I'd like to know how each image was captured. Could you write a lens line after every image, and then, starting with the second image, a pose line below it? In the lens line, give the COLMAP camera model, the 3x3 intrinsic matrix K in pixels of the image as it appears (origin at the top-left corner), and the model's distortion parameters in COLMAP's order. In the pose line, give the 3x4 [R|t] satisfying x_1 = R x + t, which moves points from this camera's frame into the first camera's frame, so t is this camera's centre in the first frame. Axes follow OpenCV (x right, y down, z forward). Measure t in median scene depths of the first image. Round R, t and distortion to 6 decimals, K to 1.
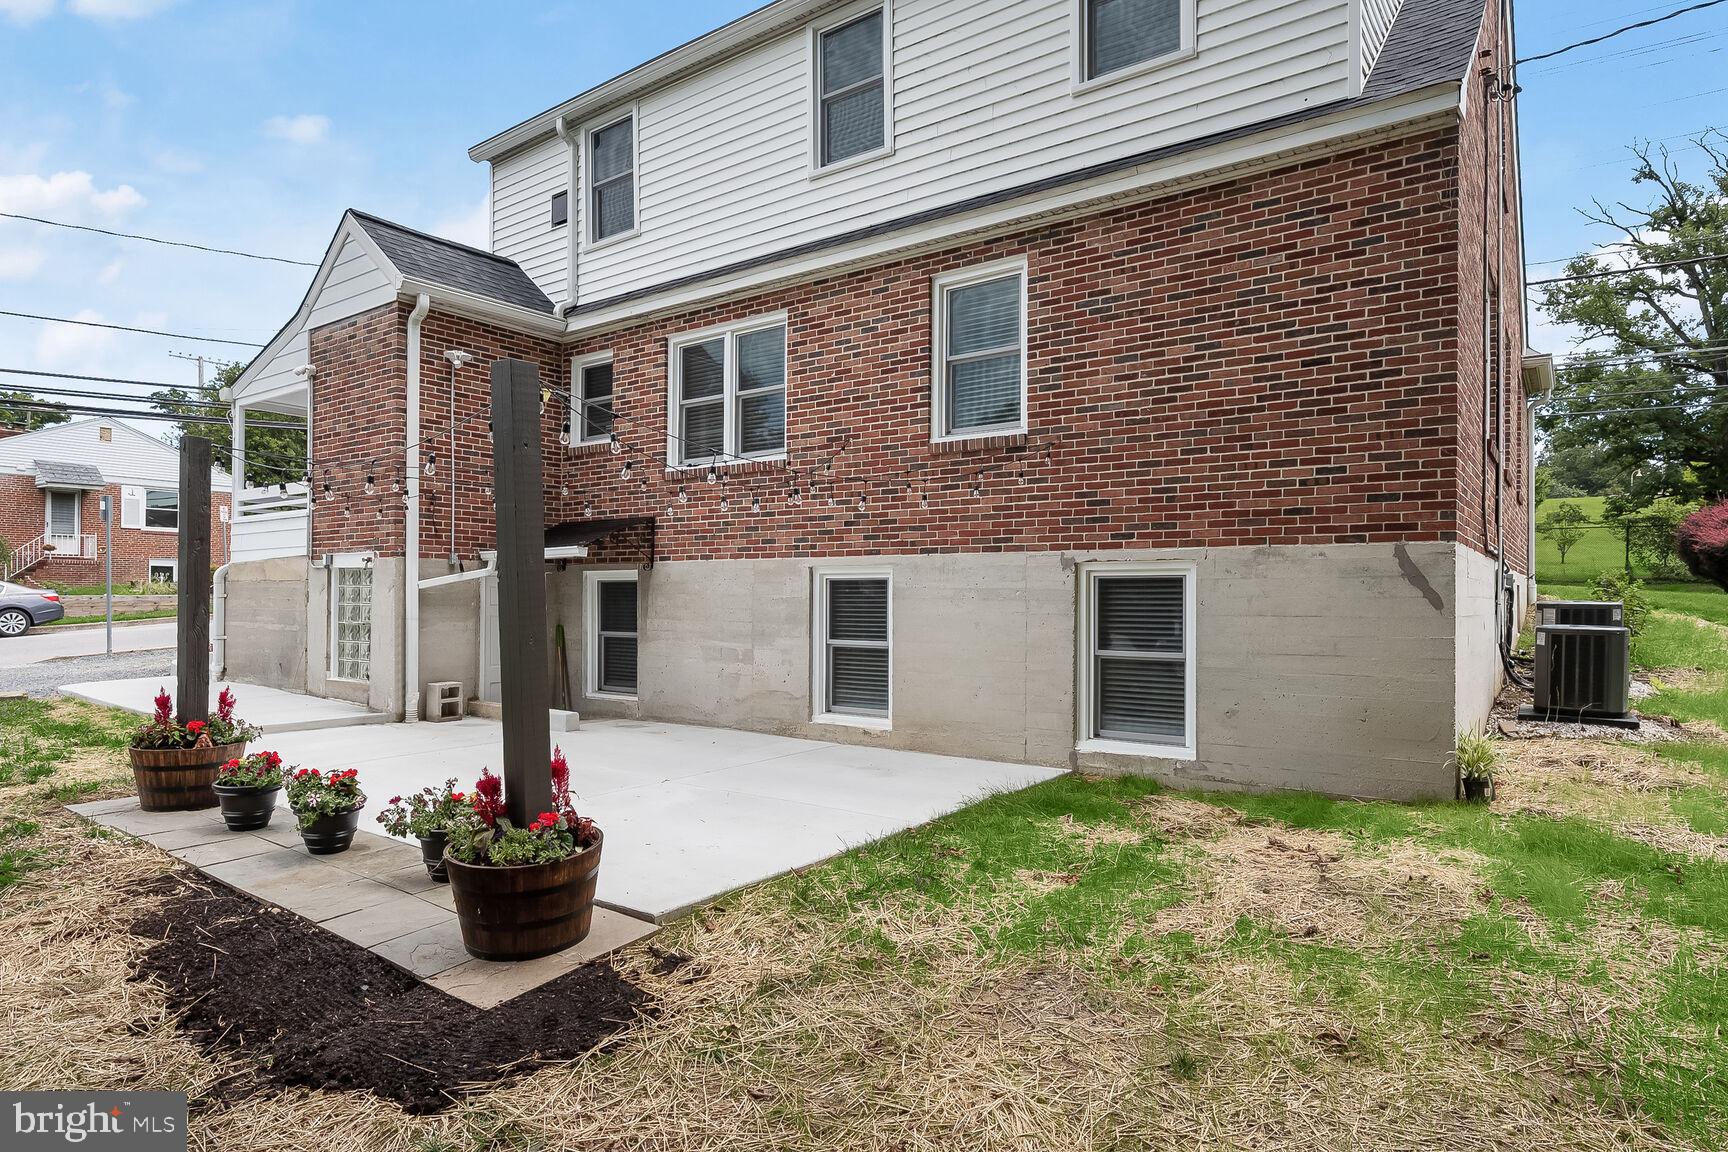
lens RADIAL K [[957.9, 0, 870.7], [0, 957.9, 592.3], [0, 0, 1]] dist [-0.000959, -0.000563]
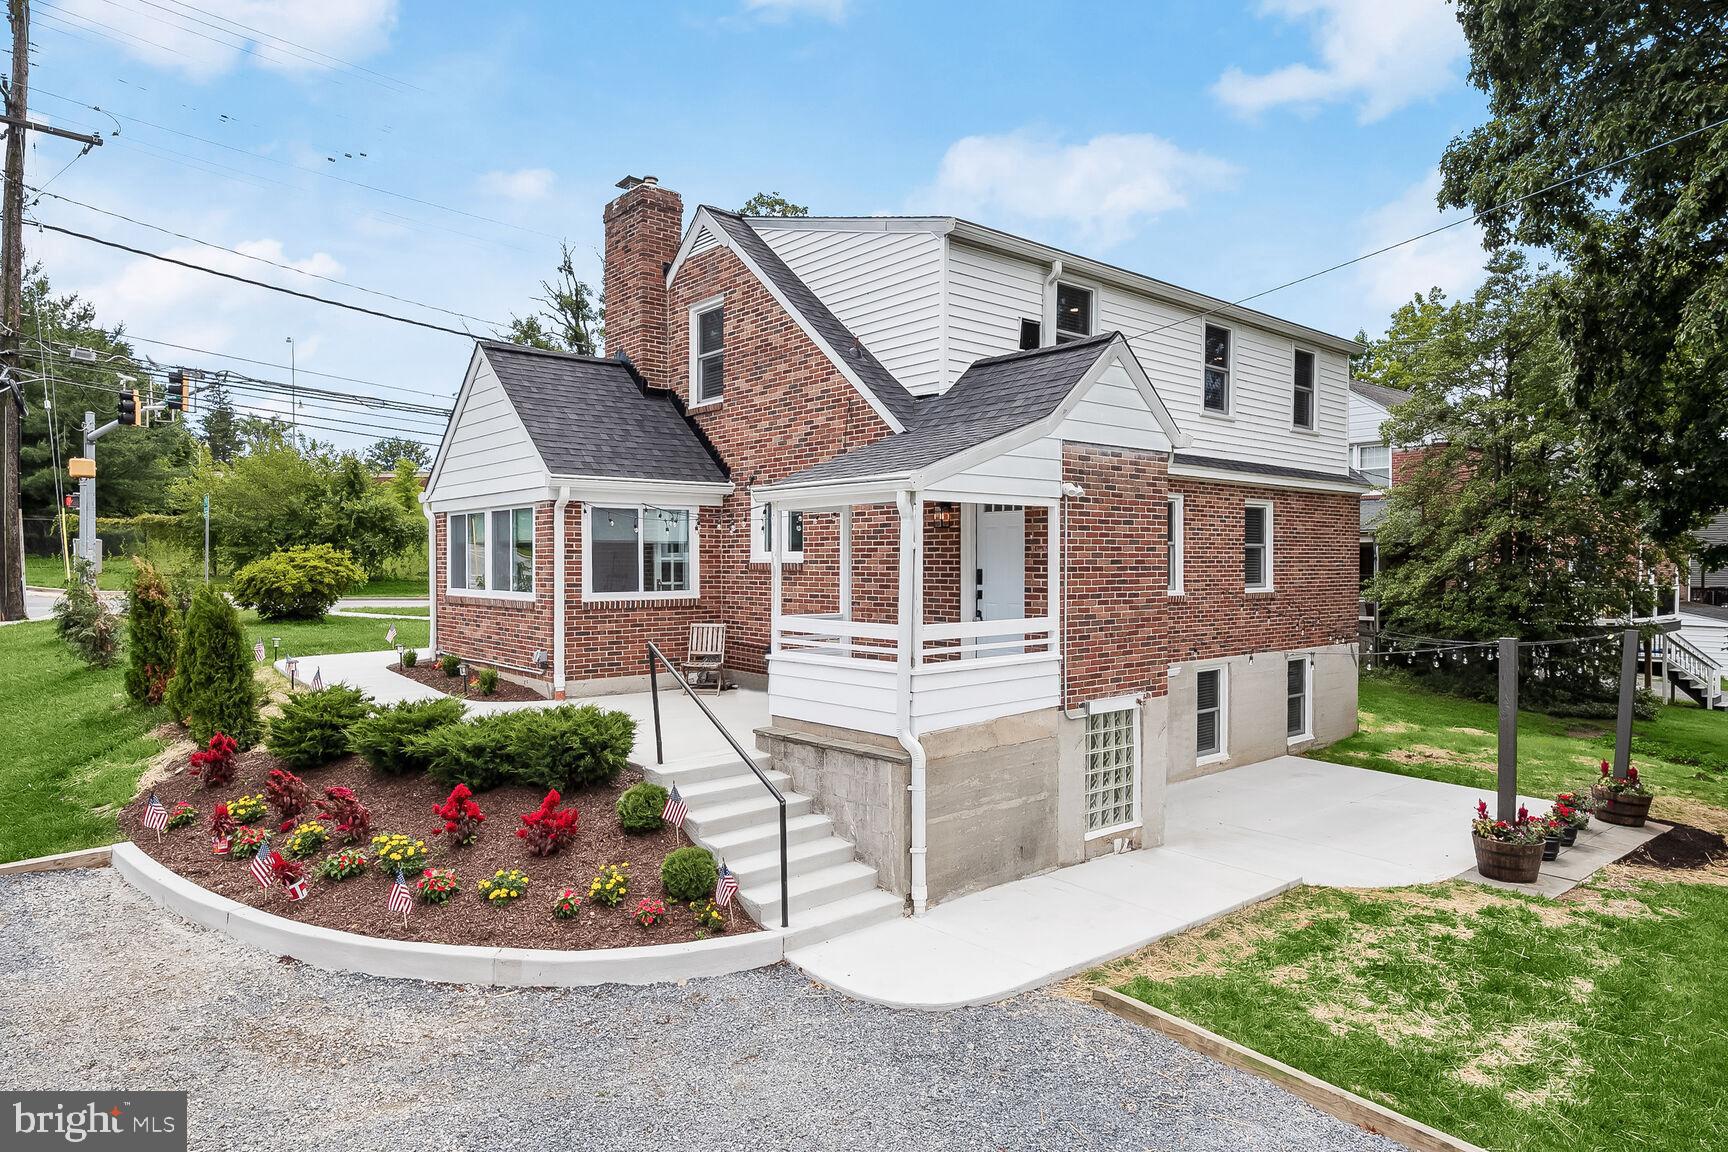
lens RADIAL K [[1020.0, 0, 854.0], [0, 1020.0, 576.4], [0, 0, 1]] dist [0.011947, -0.002326]
pose [[0.241146, -0.020192, 0.970279, -1.729068], [-0.004379, 0.999751, 0.021894, -0.197685], [-0.970479, -0.009528, 0.240998, 1.100646]]
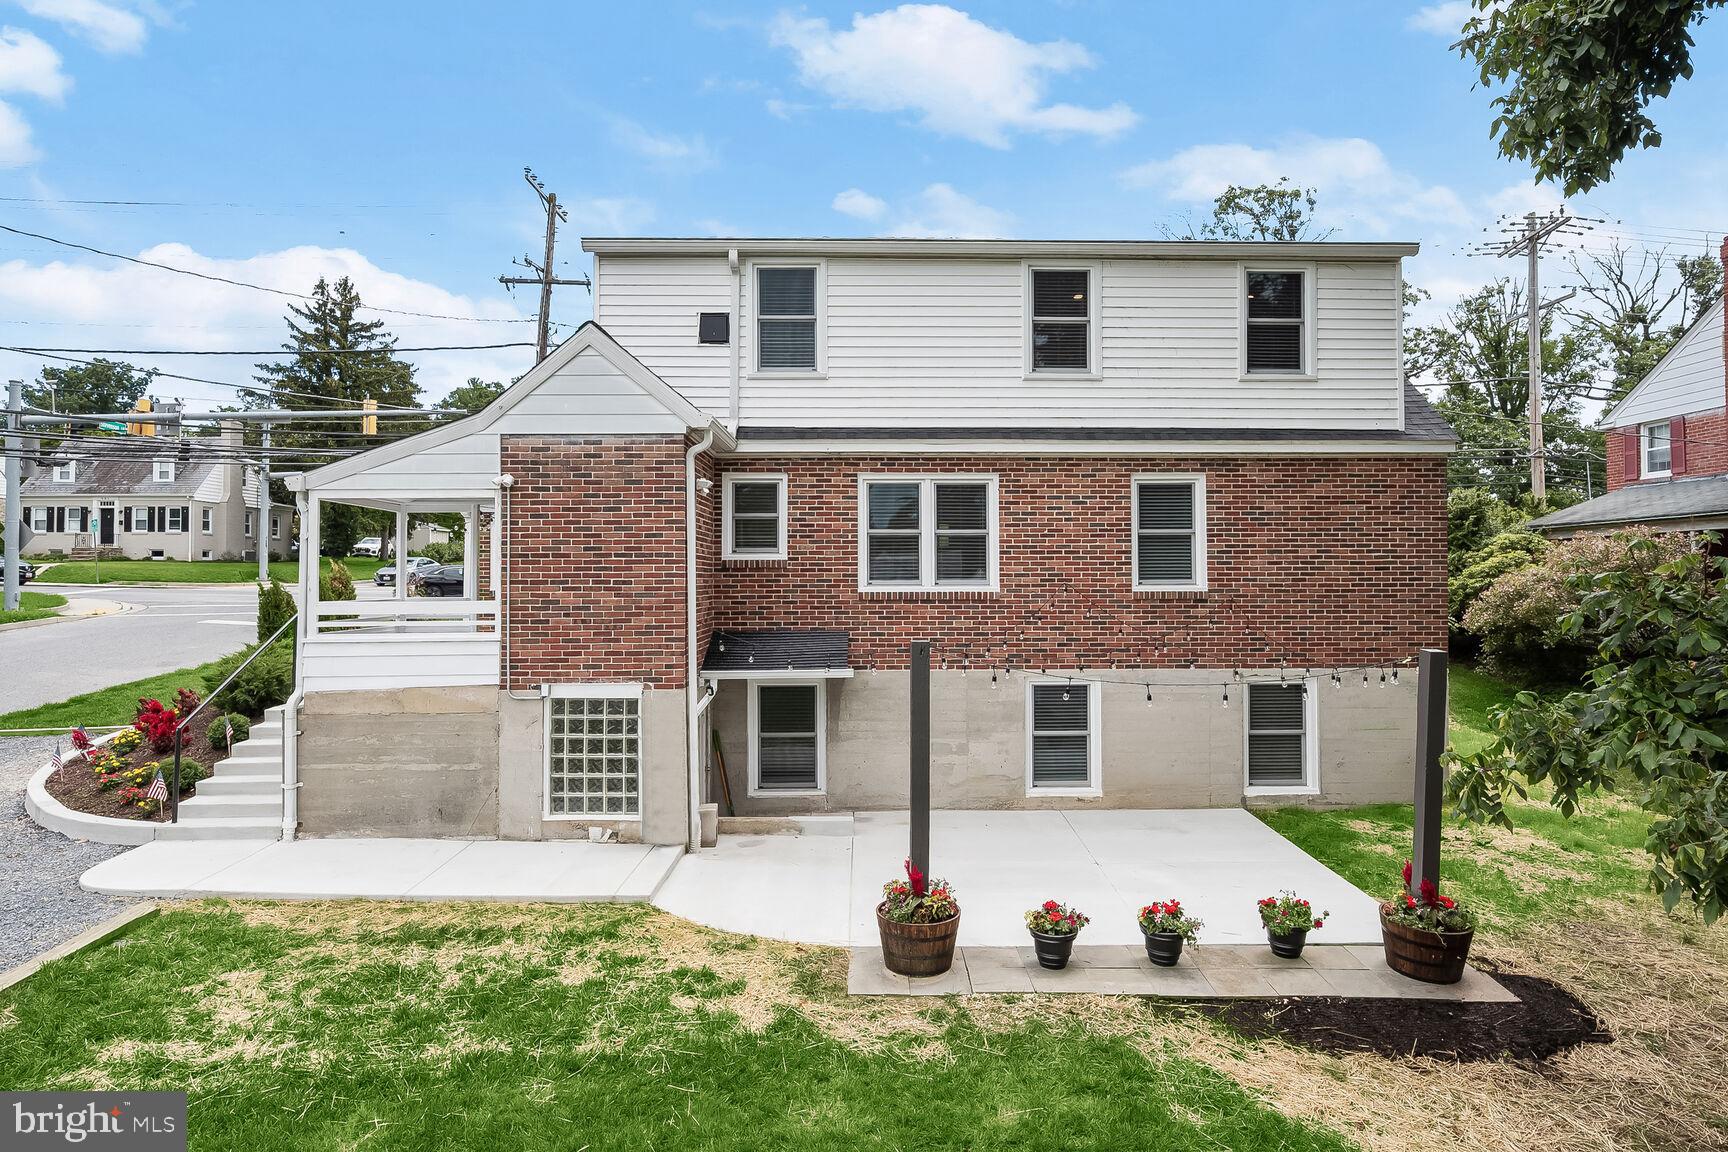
lens RADIAL K [[962.4, 0, 872.4], [0, 962.4, 561.5], [0, 0, 1]] dist [-0.000324, -0.001596]
pose [[0.801133, 0.000843, 0.598486, -0.972794], [0.003564, 0.999975, -0.006179, -0.169093], [-0.598476, 0.007084, 0.801110, 0.075607]]
